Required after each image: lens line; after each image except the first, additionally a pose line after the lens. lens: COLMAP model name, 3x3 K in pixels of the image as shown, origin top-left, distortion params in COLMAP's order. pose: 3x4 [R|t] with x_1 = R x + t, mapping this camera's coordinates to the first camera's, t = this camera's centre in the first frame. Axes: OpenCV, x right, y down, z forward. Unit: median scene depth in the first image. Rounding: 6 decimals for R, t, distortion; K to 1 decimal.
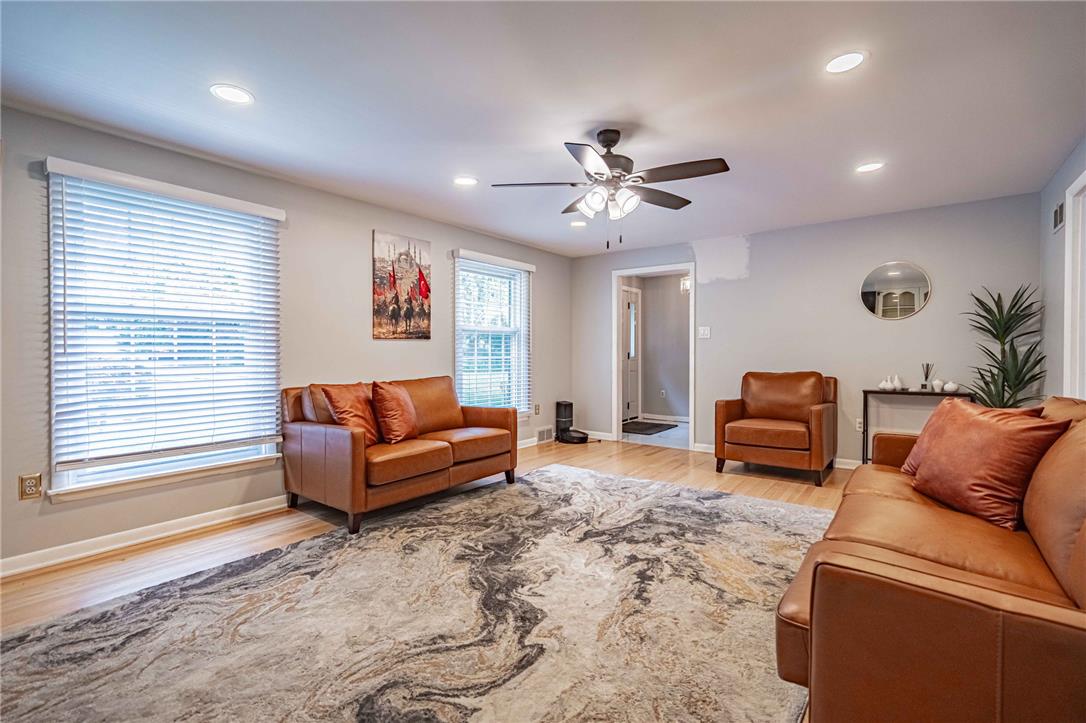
lens RADIAL K [[486.3, 0, 544.1], [0, 486.3, 352.1], [0, 0, 1]] dist [0.001169, 0.000128]
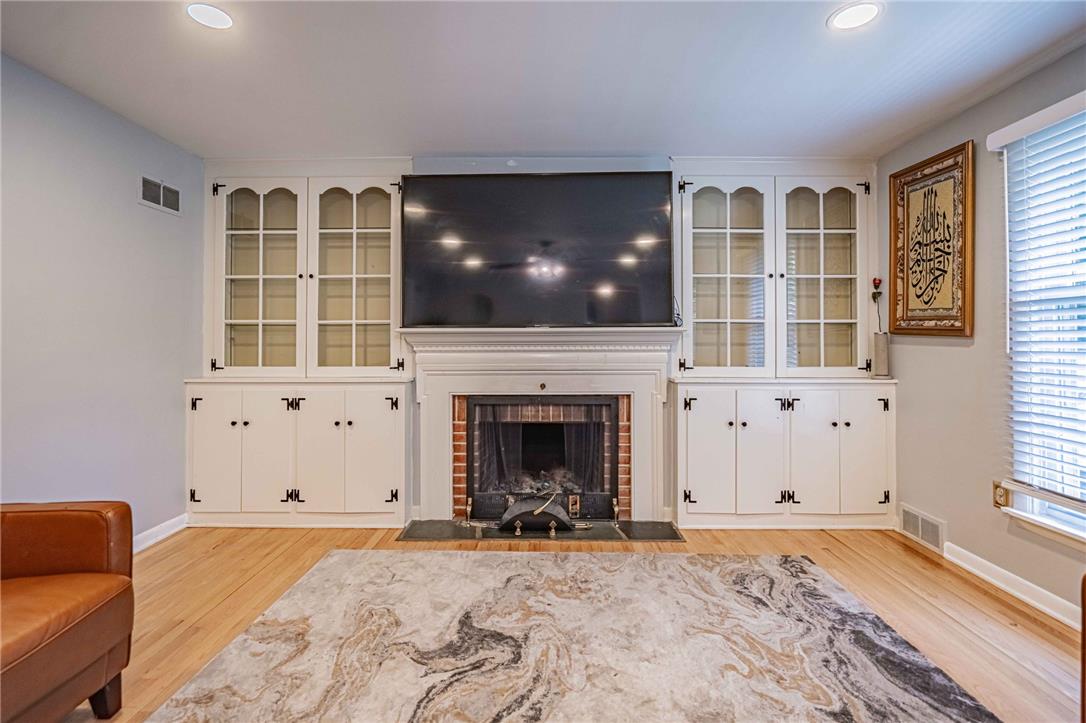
lens RADIAL K [[499.1, 0, 544.8], [0, 499.1, 329.7], [0, 0, 1]] dist [-0.016601, -0.000273]
pose [[-0.800337, -0.009414, -0.599477, 0.240586], [-0.001836, 0.999911, -0.013252, -0.029843], [0.599548, -0.009505, -0.800282, 1.532563]]
